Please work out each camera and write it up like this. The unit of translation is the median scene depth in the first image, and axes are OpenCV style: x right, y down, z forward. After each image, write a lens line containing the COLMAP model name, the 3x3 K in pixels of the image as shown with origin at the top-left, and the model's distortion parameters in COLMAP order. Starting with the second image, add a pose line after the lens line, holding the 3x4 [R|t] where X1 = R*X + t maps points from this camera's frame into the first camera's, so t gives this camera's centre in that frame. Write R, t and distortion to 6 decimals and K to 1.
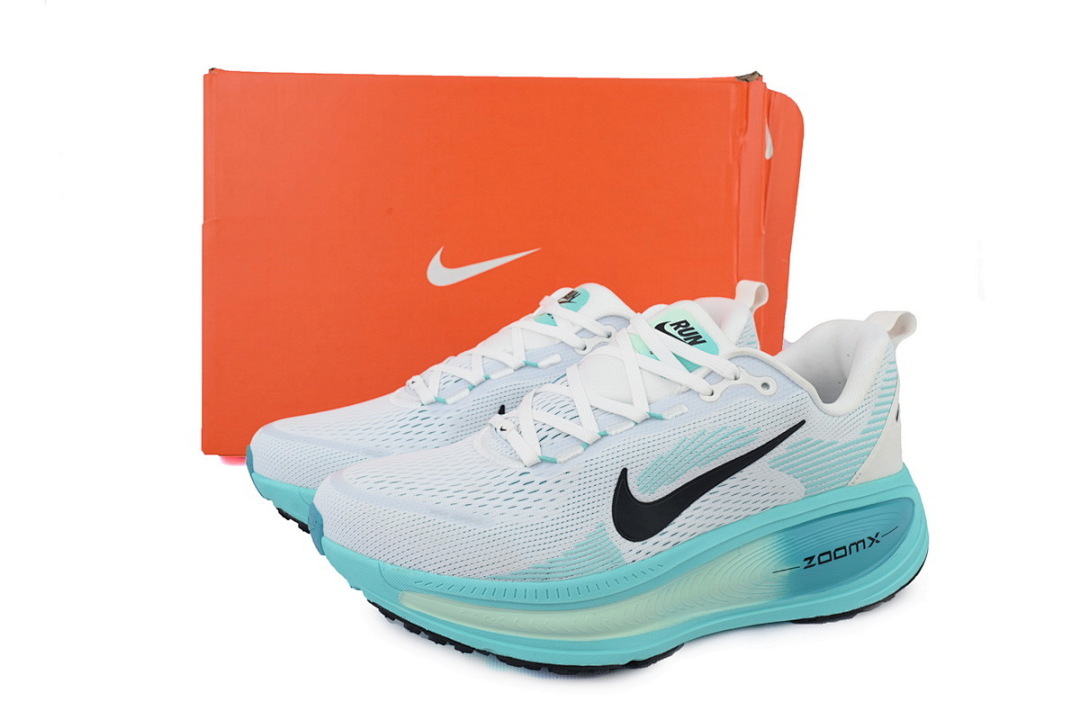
lens RADIAL K [[1068.0, 0, 542.8], [0, 1068.0, 362.1], [0, 0, 1]] dist [0.028673, 0.000000]
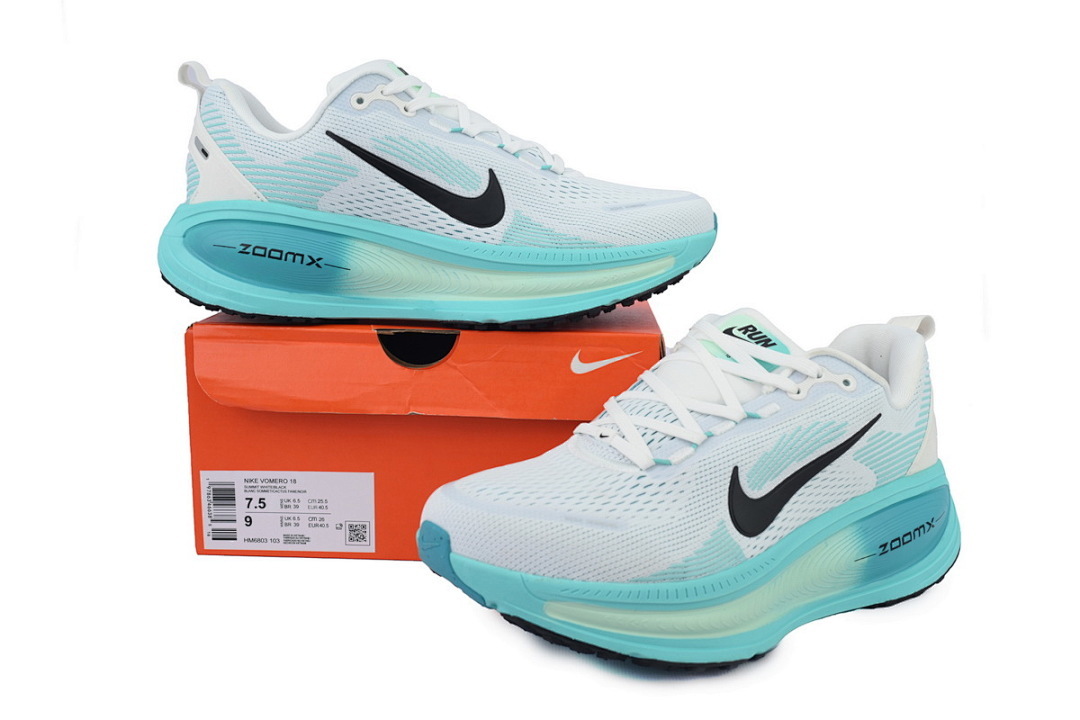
lens RADIAL K [[1068.0, 0, 544.7], [0, 1068.0, 353.7], [0, 0, 1]] dist [0.028673, 0.000000]
pose [[0.975938, -0.030104, 0.215959, -0.313071], [0.040146, 0.998300, -0.042263, 0.026850], [-0.214320, 0.049916, 0.975487, 0.031121]]
